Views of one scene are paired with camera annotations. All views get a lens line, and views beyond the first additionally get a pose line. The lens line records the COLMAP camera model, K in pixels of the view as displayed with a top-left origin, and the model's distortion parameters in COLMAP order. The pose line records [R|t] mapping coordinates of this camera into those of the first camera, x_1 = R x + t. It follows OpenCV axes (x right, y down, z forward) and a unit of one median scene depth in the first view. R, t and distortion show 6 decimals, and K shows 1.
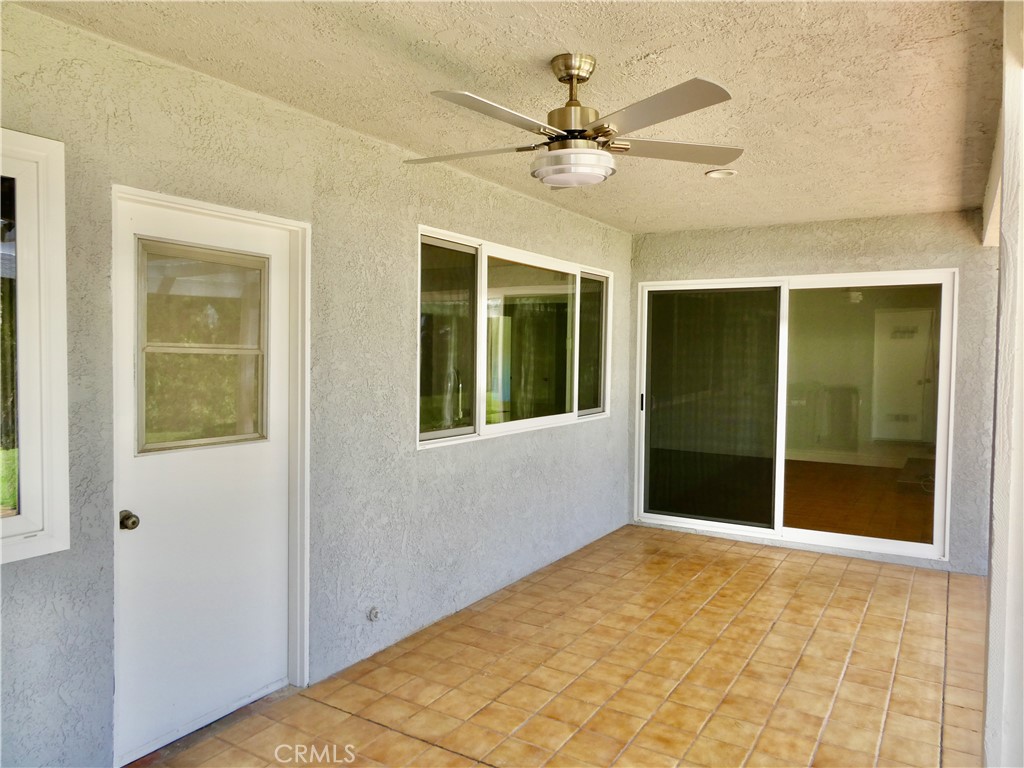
lens RADIAL K [[737.8, 0, 505.9], [0, 737.8, 384.0], [0, 0, 1]] dist [-0.009564, 0.014906]
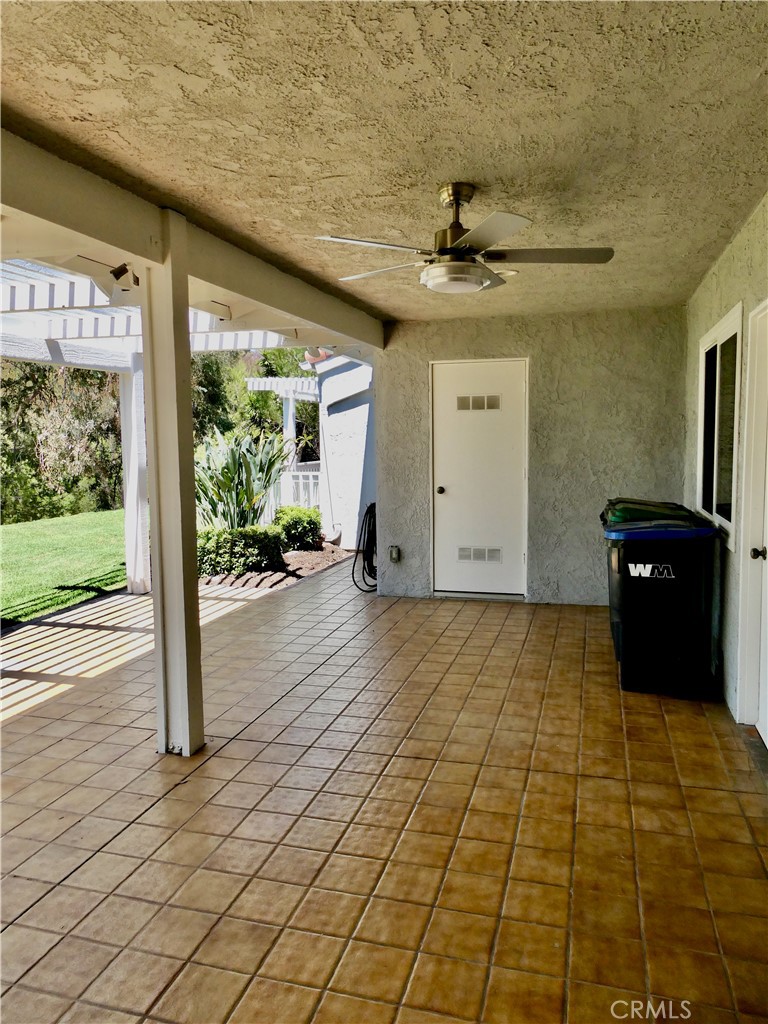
lens RADIAL K [[737.8, 0, 382.7], [0, 737.8, 512.1], [0, 0, 1]] dist [-0.009564, 0.014906]
pose [[-0.963425, 0.030238, -0.266268, 0.421910], [-0.008838, 0.989488, 0.144345, -0.063549], [0.267834, 0.141419, -0.953030, 1.699394]]
